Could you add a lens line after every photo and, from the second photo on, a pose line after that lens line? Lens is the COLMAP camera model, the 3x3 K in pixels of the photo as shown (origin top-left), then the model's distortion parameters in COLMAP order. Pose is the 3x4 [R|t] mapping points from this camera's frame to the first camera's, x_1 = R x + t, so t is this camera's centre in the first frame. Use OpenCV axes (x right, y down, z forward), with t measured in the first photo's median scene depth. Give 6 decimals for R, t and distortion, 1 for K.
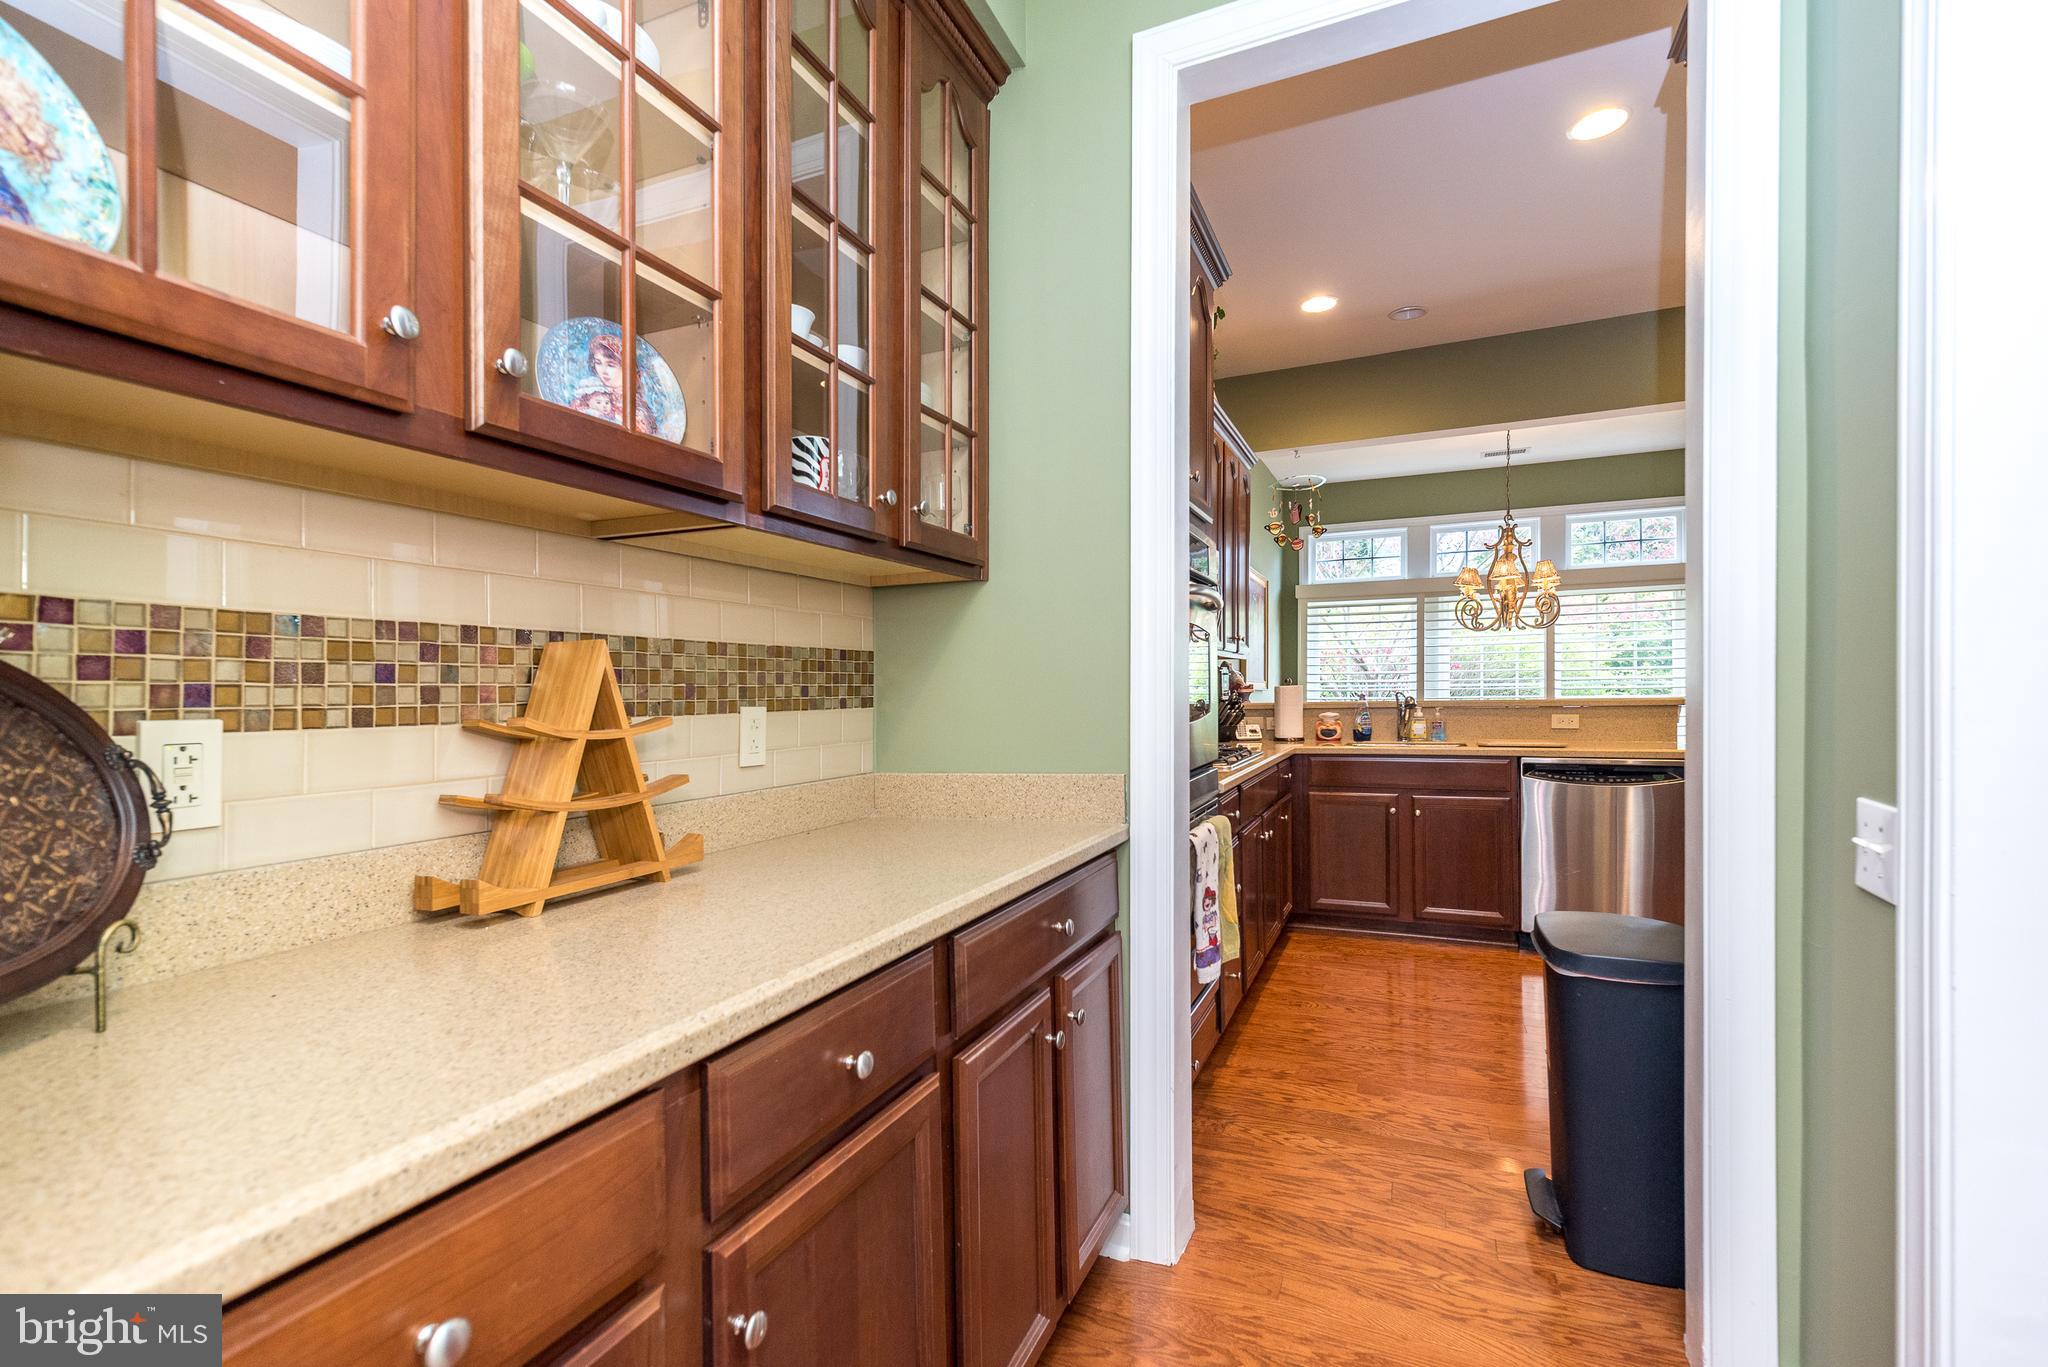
lens RADIAL K [[889.7, 0, 1021.3], [0, 889.7, 714.8], [0, 0, 1]] dist [0.002725, 0.000228]
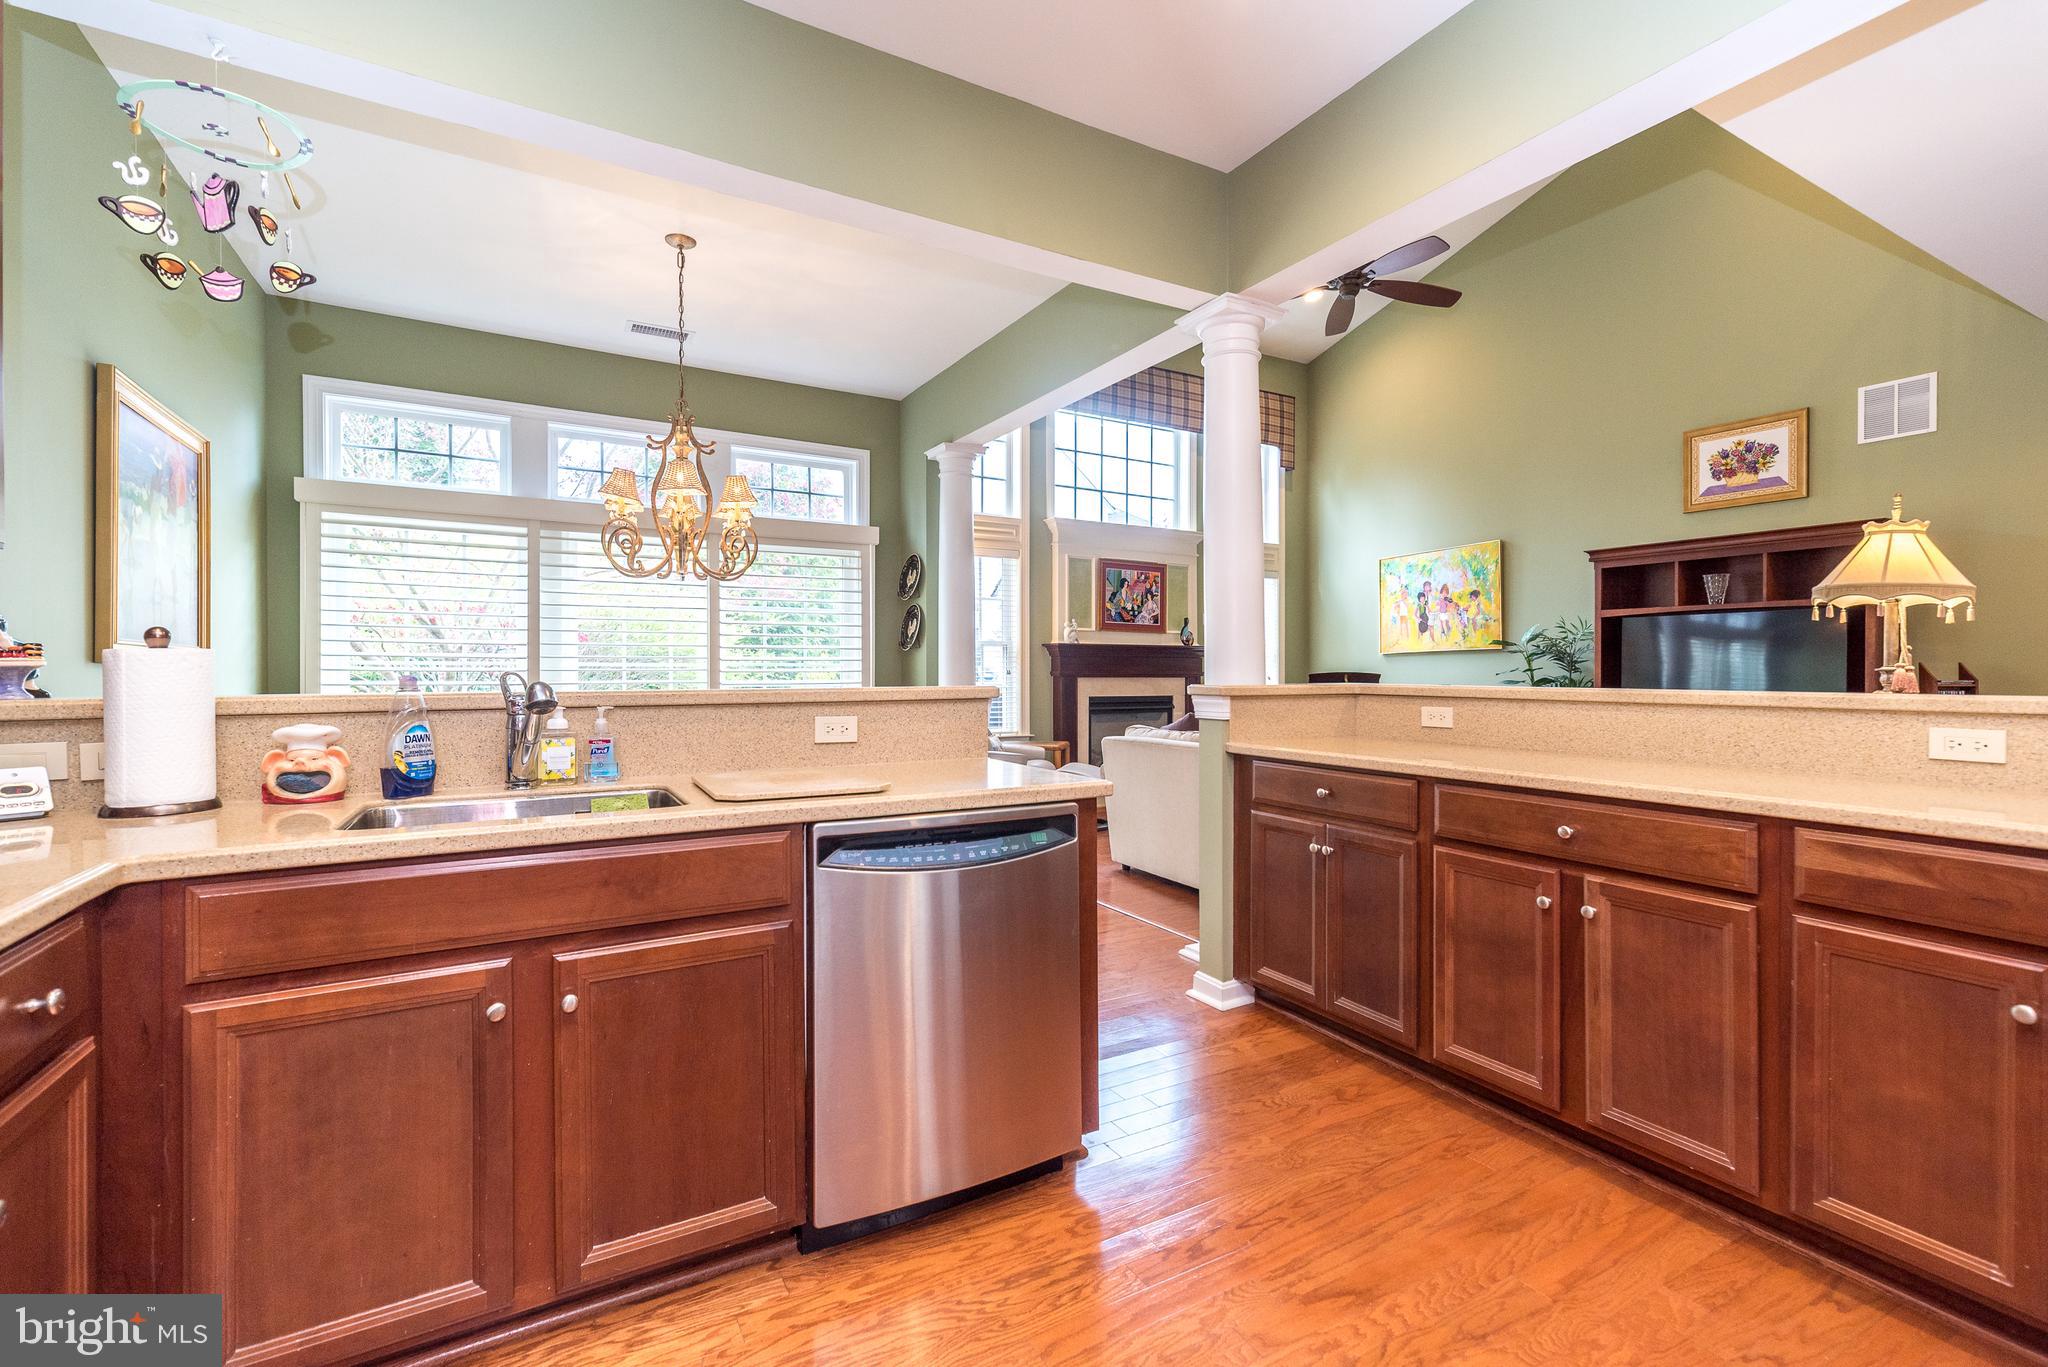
lens RADIAL K [[891.3, 0, 1025.8], [0, 891.3, 677.5], [0, 0, 1]] dist [0.004407, 0.000746]
pose [[0.589916, 0.006079, 0.807441, 0.168421], [0.012674, 0.999779, -0.016786, -0.009108], [-0.807365, 0.020136, 0.589709, 0.409073]]
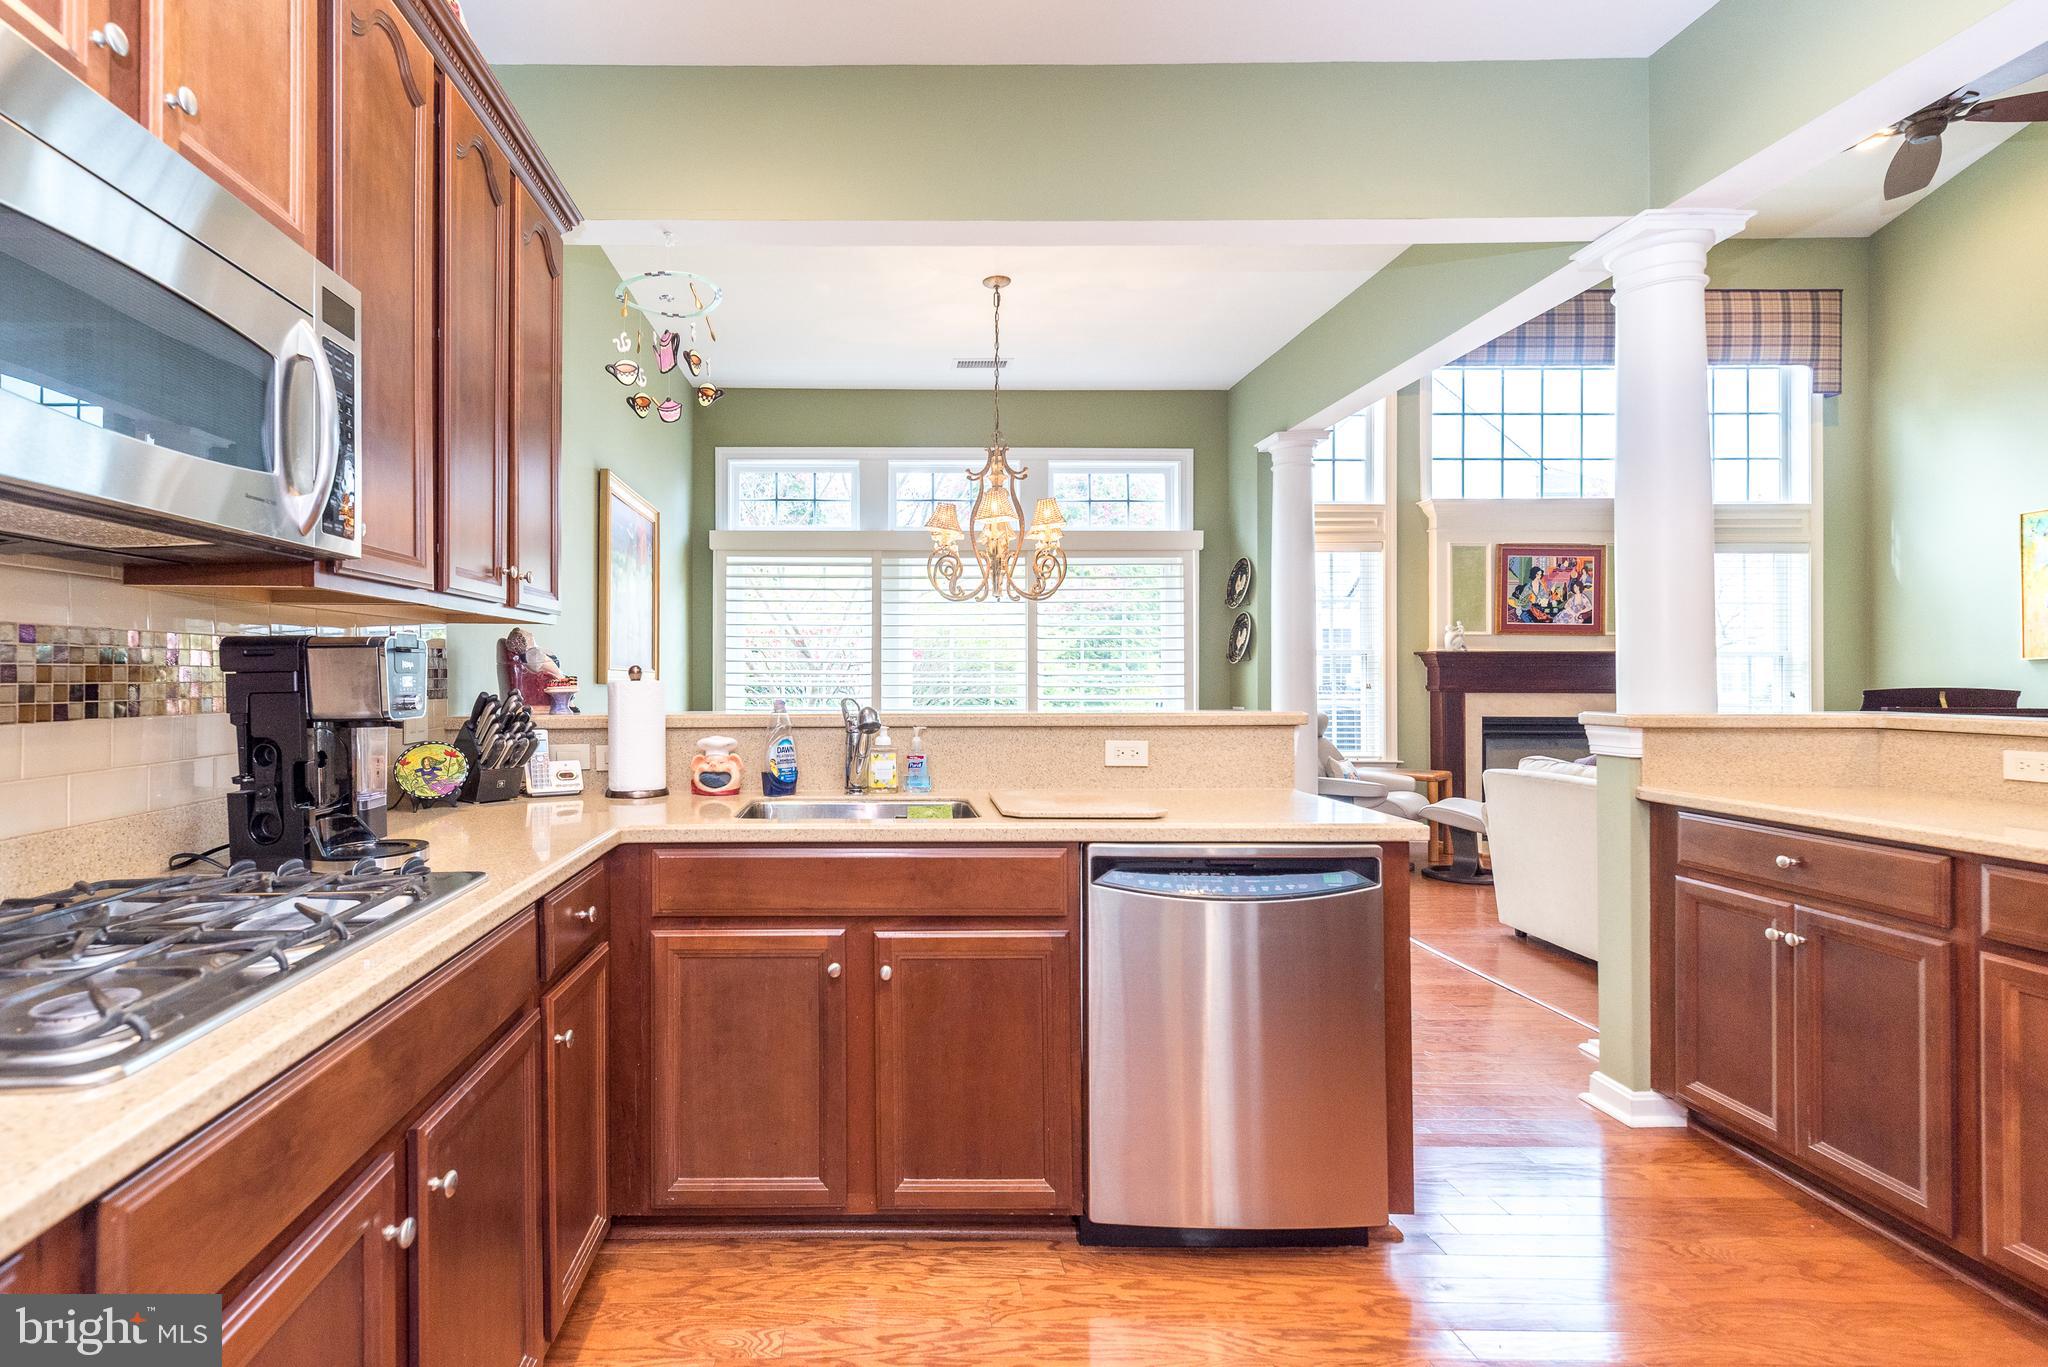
lens RADIAL K [[960.3, 0, 862.1], [0, 960.3, 685.9], [0, 0, 1]] dist [-0.000882, 0.000128]
pose [[0.915756, 0.008895, 0.401637, 0.155865], [-0.001082, 0.999806, -0.019676, -0.015203], [-0.401734, 0.017584, 0.915588, 0.364402]]
